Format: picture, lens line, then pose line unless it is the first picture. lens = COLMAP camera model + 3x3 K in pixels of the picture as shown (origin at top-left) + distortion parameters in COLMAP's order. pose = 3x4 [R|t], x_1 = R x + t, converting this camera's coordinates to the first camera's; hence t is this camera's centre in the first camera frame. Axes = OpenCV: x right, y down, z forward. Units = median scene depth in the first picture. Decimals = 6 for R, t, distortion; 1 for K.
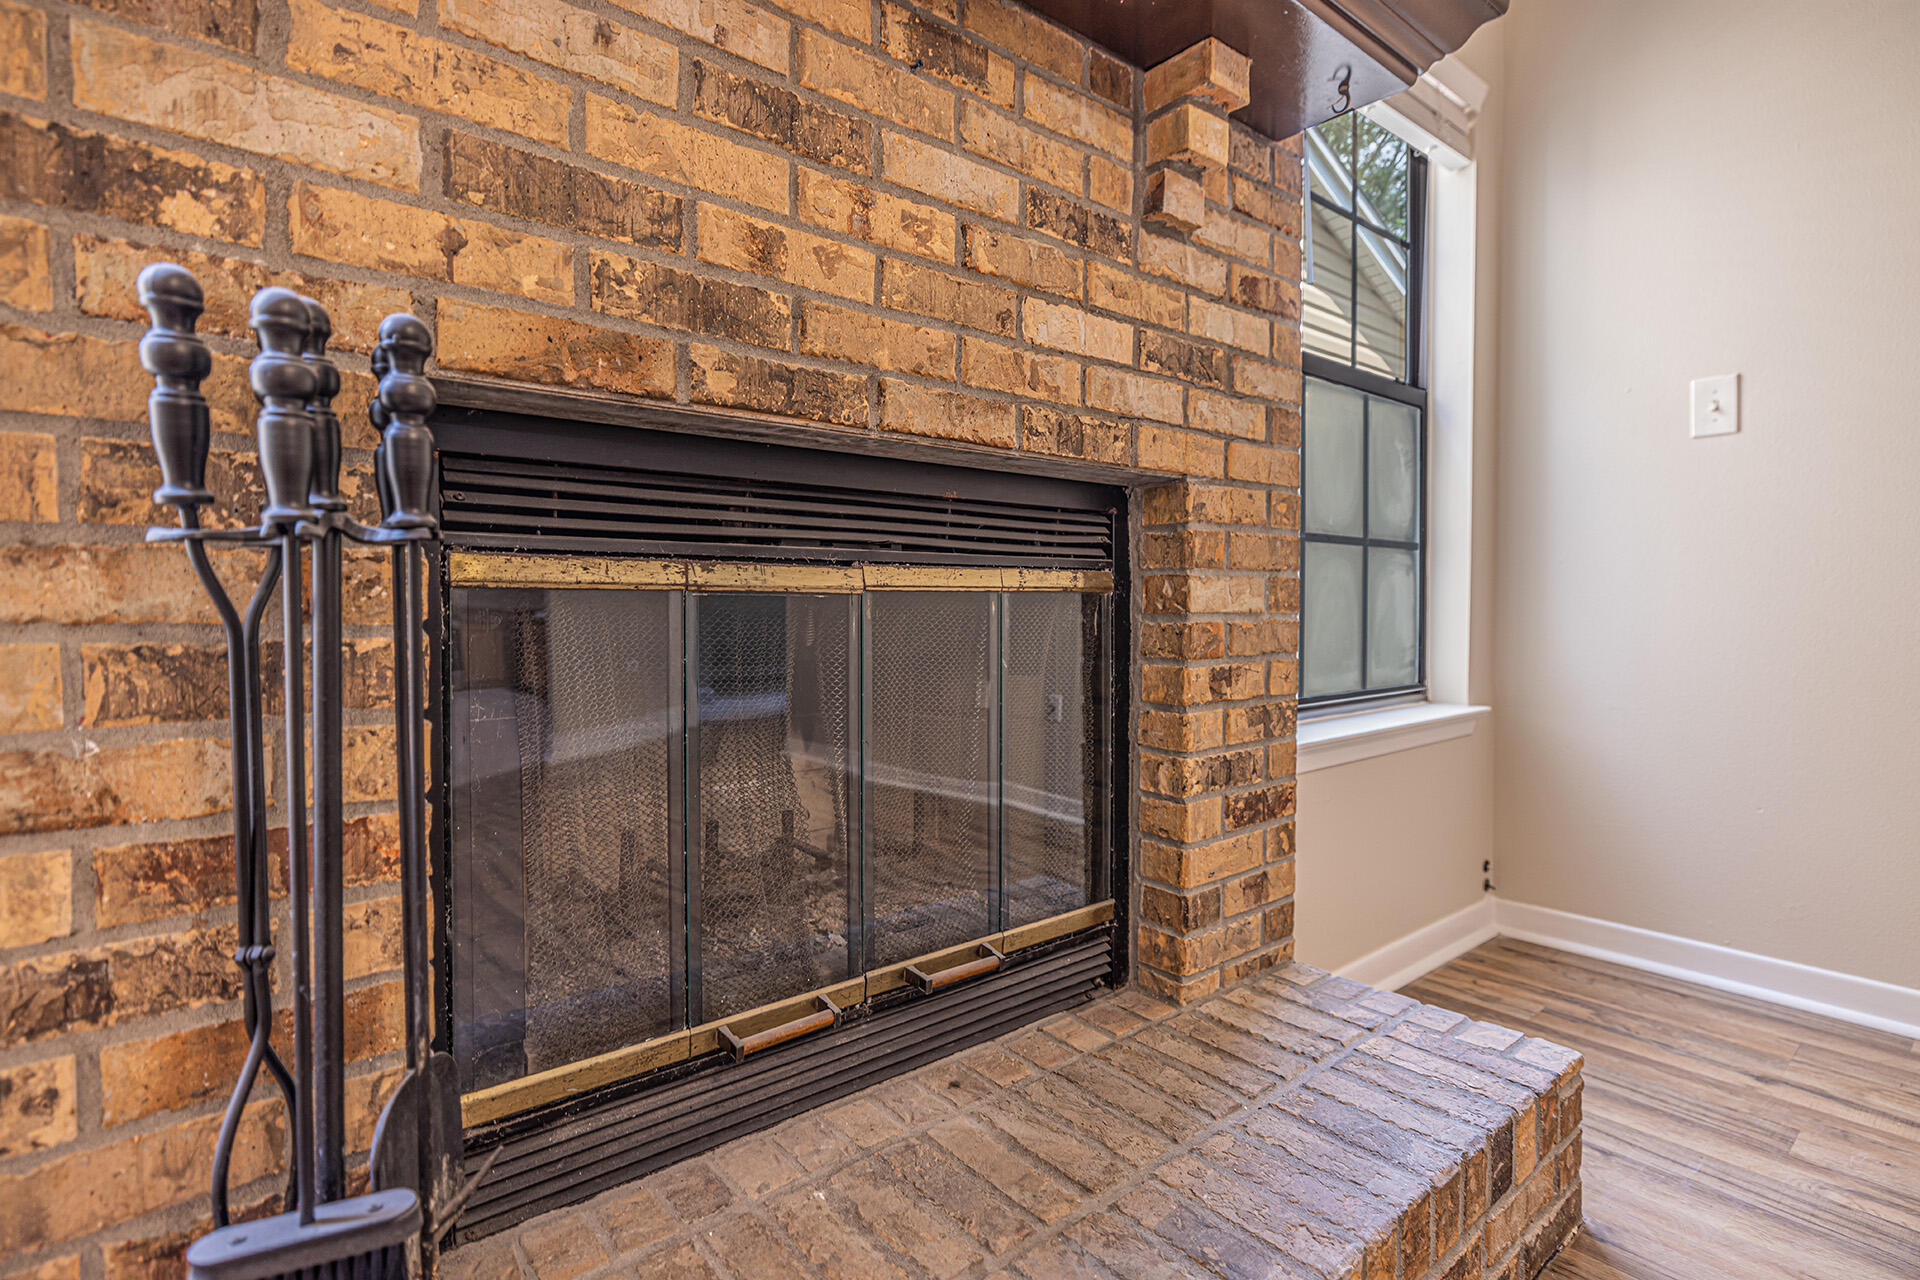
lens RADIAL K [[933.0, 0, 955.2], [0, 933.0, 626.7], [0, 0, 1]] dist [-0.003570, 0.000136]
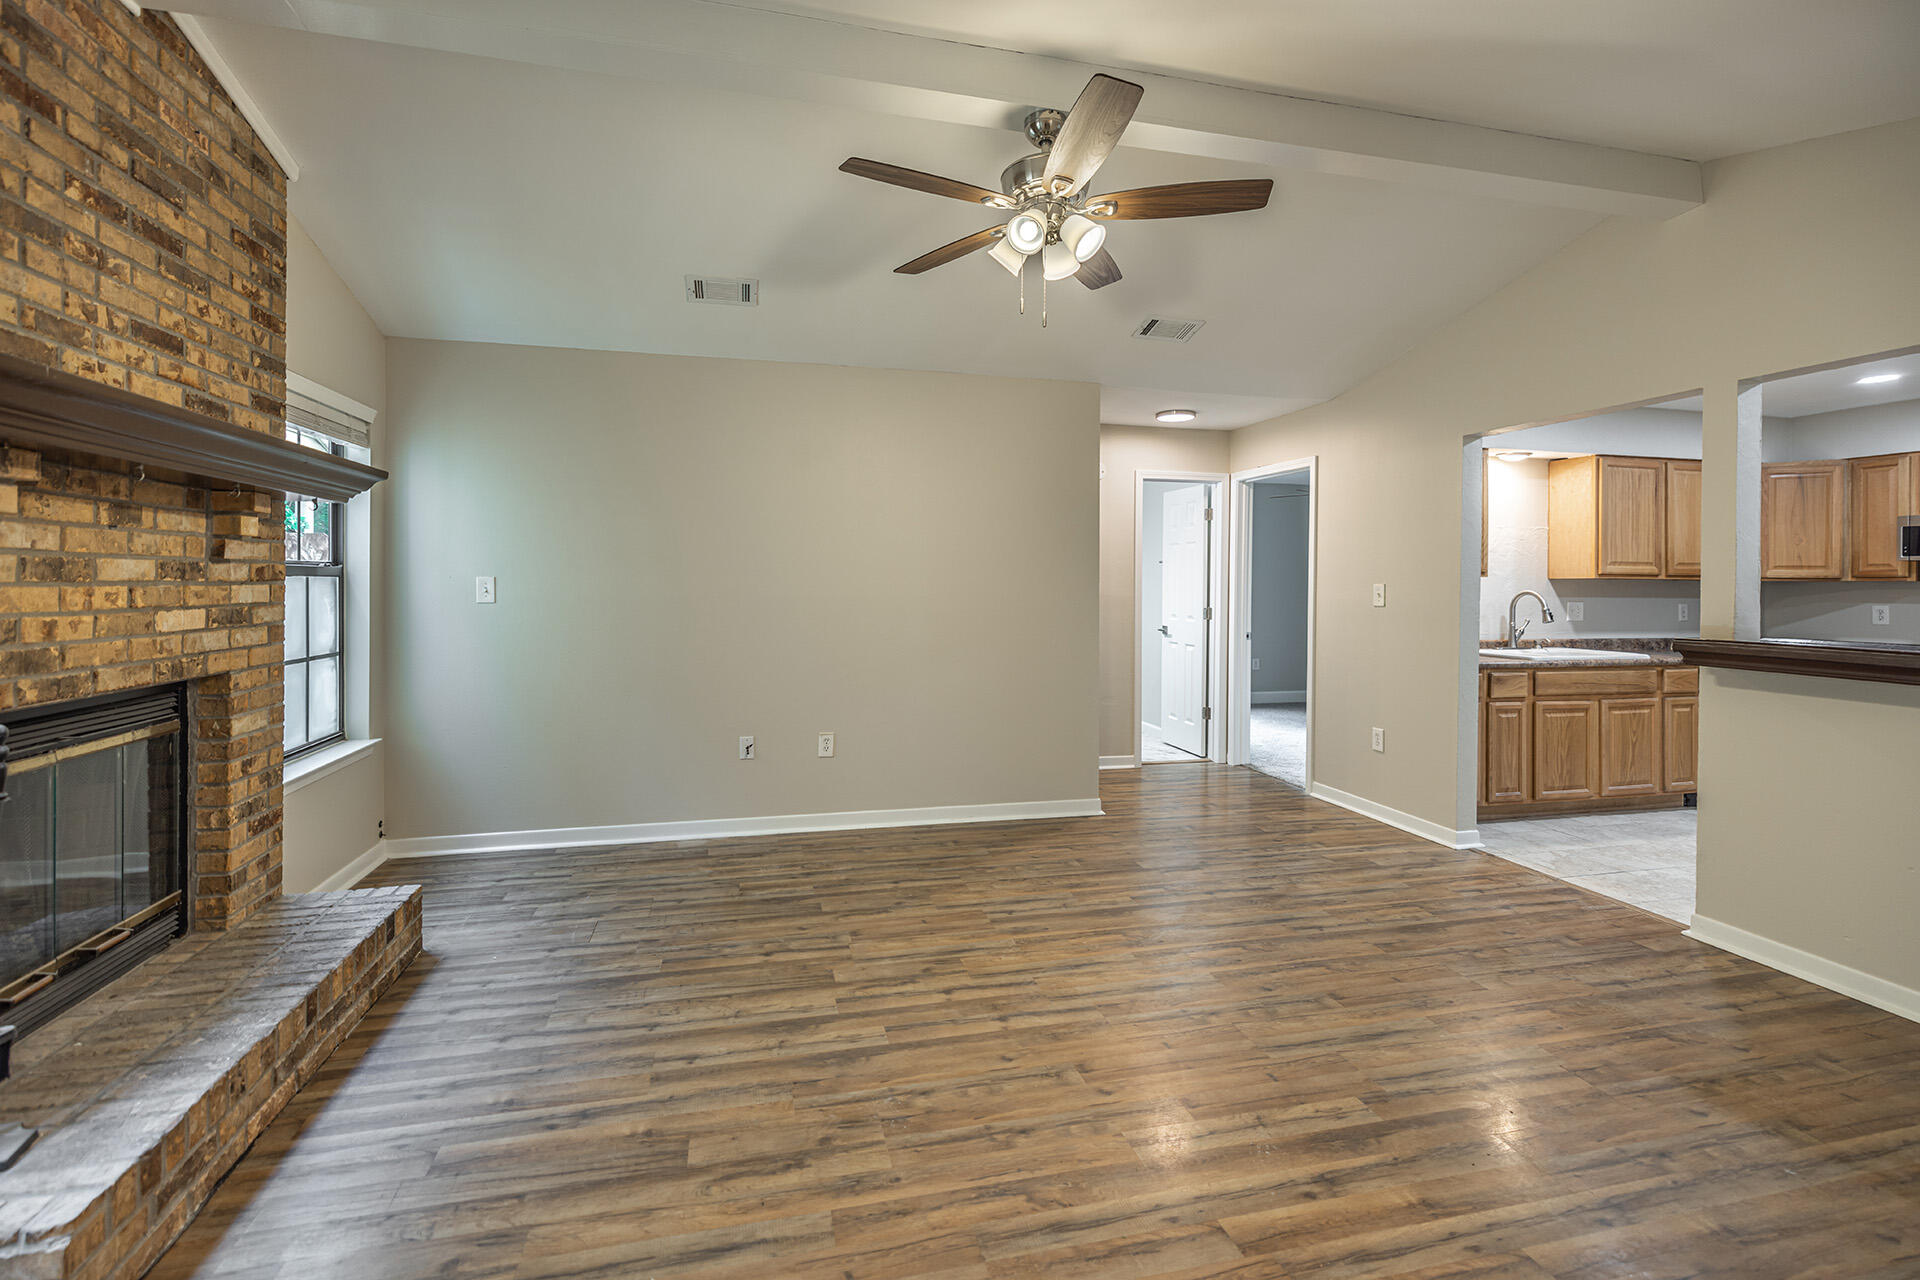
lens RADIAL K [[825.6, 0, 935.4], [0, 825.6, 584.5], [0, 0, 1]] dist [-0.000839, -0.000677]
pose [[0.438212, 0.001645, 0.898870, -0.775728], [0.018994, 0.999758, -0.011089, -0.330696], [-0.898671, 0.021933, 0.438075, -1.325568]]
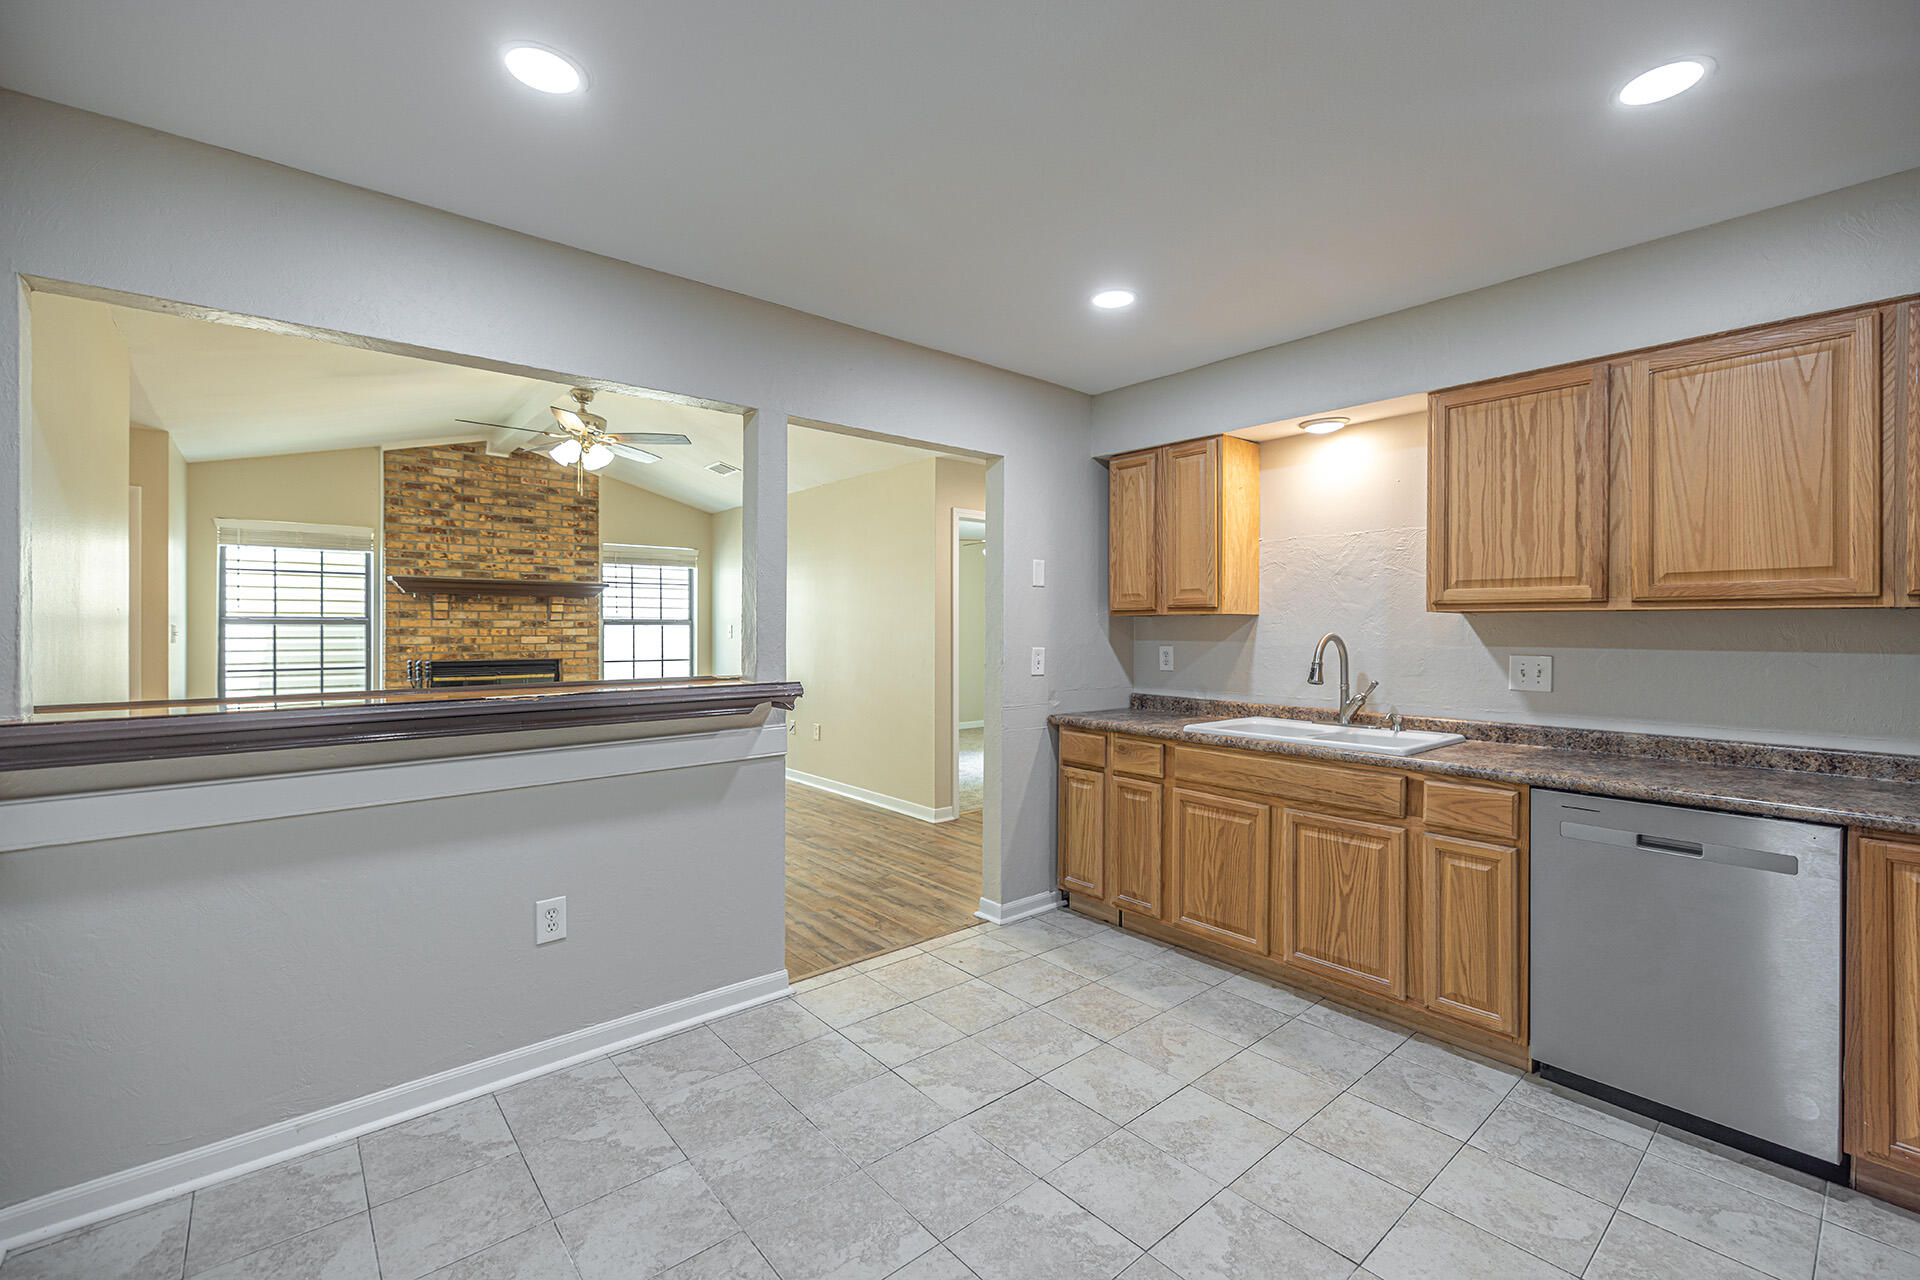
lens RADIAL K [[819.8, 0, 963.4], [0, 819.8, 623.6], [0, 0, 1]] dist [-0.007782, -0.000026]
pose [[0.999695, 0.002794, 0.024533, 2.922048], [-0.001977, 0.999445, -0.033241, -0.234469], [-0.024613, 0.033182, 0.999146, -4.692657]]
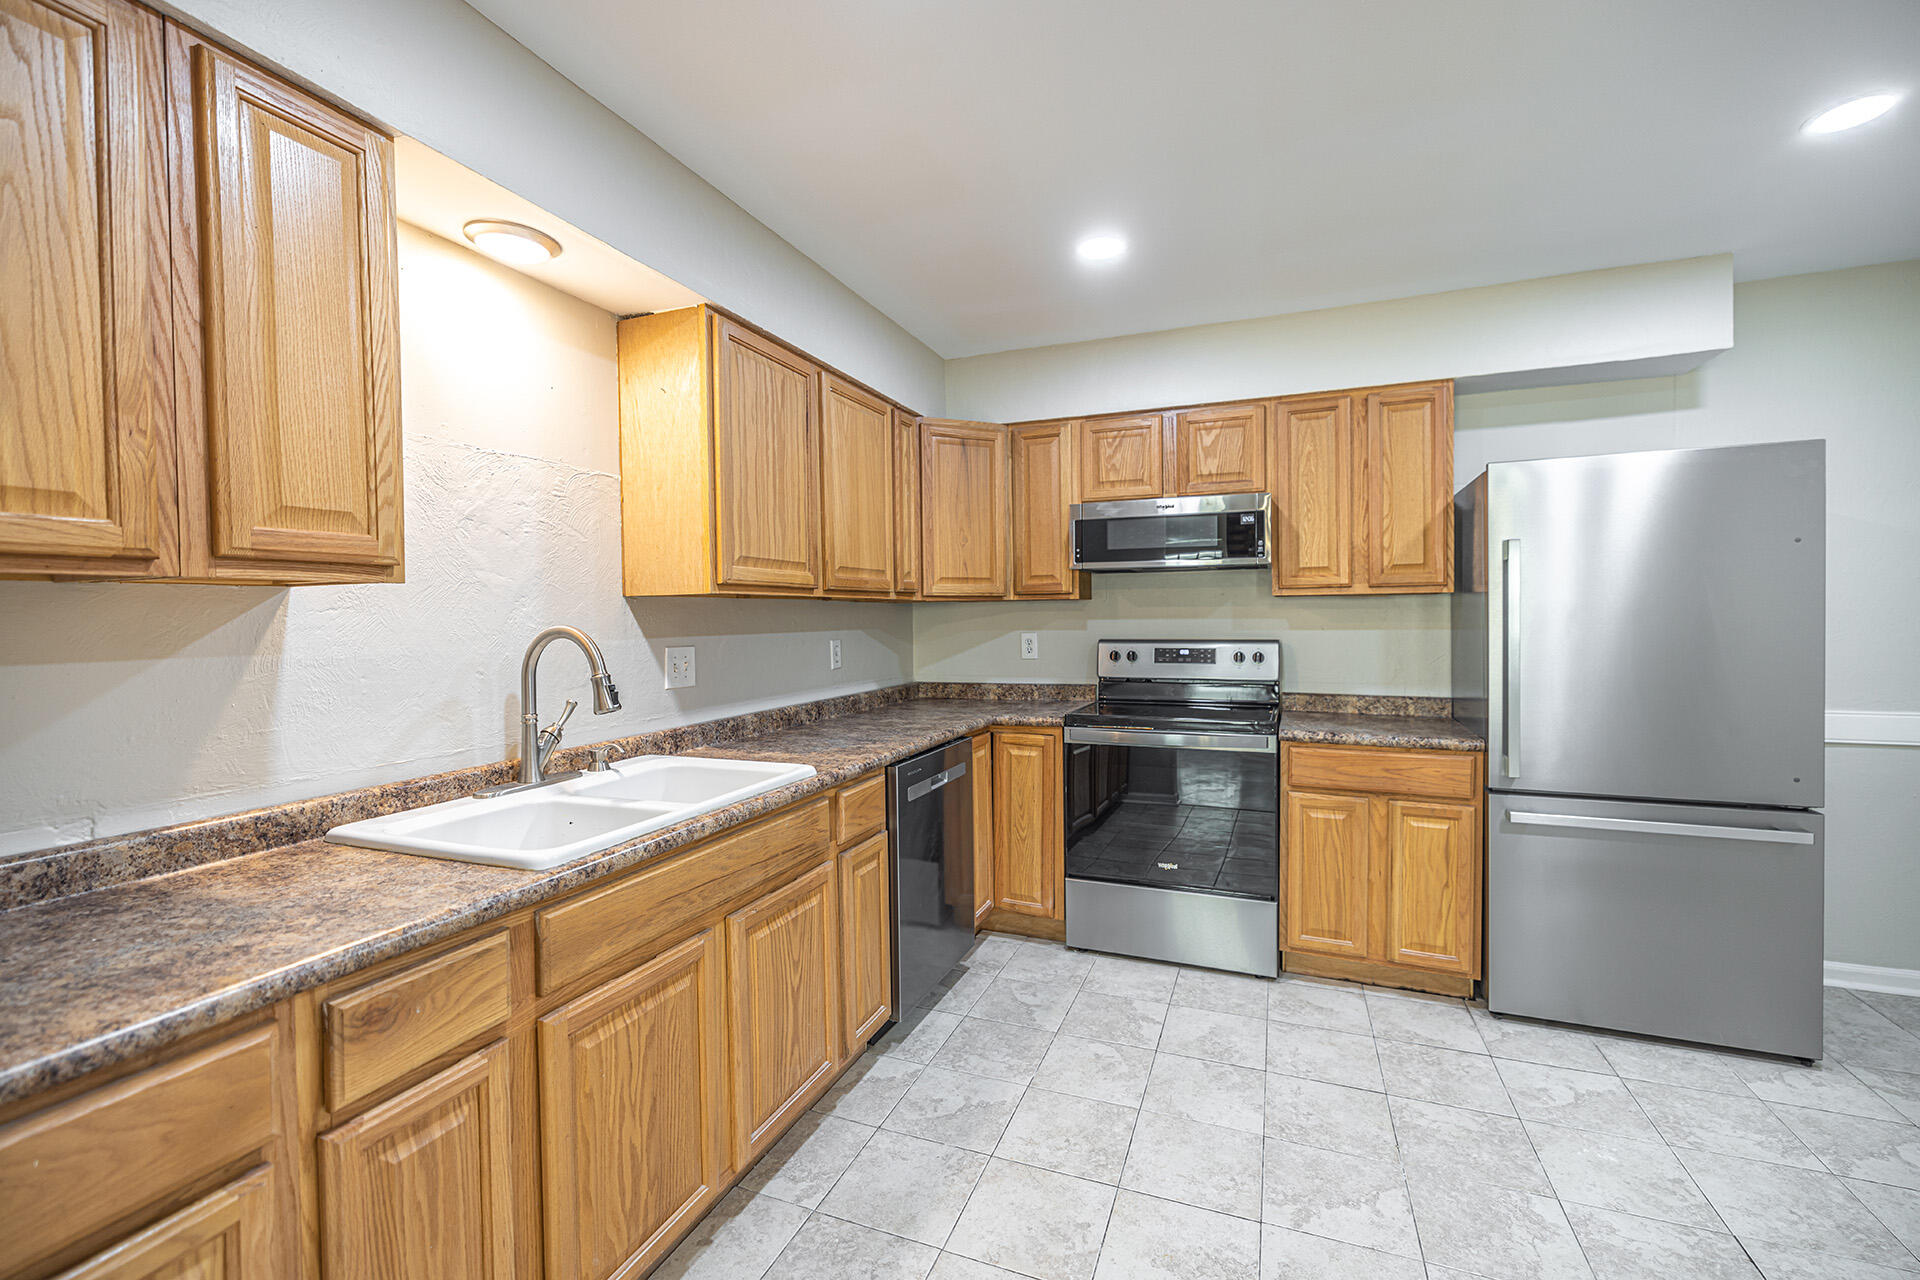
lens RADIAL K [[801.3, 0, 950.7], [0, 801.3, 626.3], [0, 0, 1]] dist [-0.001765, -0.000059]
pose [[-0.477186, -0.007828, 0.878767, 2.532163], [0.038182, 0.998831, 0.029630, -0.306559], [-0.877972, 0.047692, -0.476330, -2.092841]]
